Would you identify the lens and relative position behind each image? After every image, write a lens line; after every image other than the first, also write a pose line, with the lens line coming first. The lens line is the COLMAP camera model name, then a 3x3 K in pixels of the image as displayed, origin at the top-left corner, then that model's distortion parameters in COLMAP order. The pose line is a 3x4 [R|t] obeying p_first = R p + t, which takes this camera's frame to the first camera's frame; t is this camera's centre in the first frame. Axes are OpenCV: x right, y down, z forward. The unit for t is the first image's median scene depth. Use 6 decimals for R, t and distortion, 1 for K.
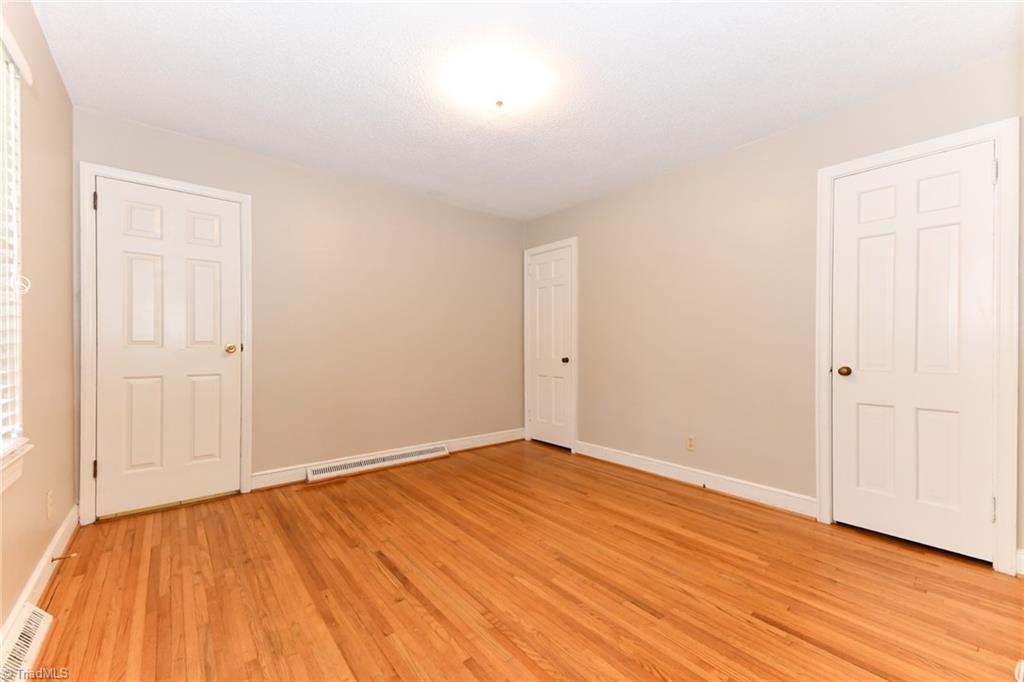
lens RADIAL K [[413.7, 0, 507.1], [0, 413.7, 346.9], [0, 0, 1]] dist [0.002122, 0.000087]
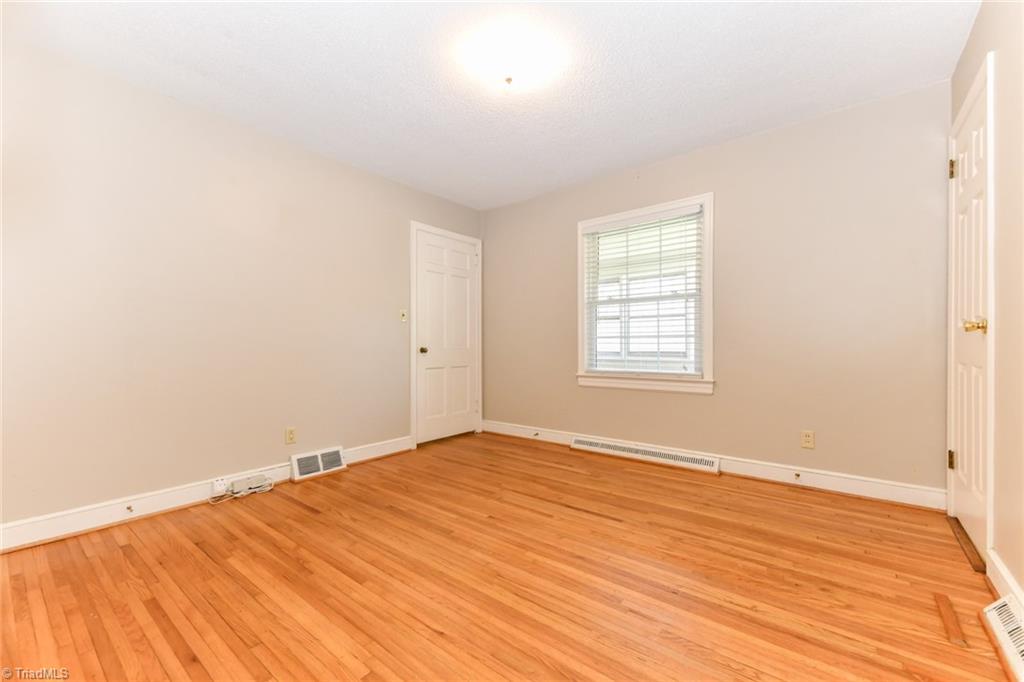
lens RADIAL K [[413.7, 0, 507.1], [0, 413.7, 346.9], [0, 0, 1]] dist [0.002122, 0.000087]
pose [[-0.976707, 0.003863, -0.214543, 0.202370], [0.002292, 0.999969, 0.007571, 0.038474], [0.214566, 0.006903, -0.976685, 1.982972]]
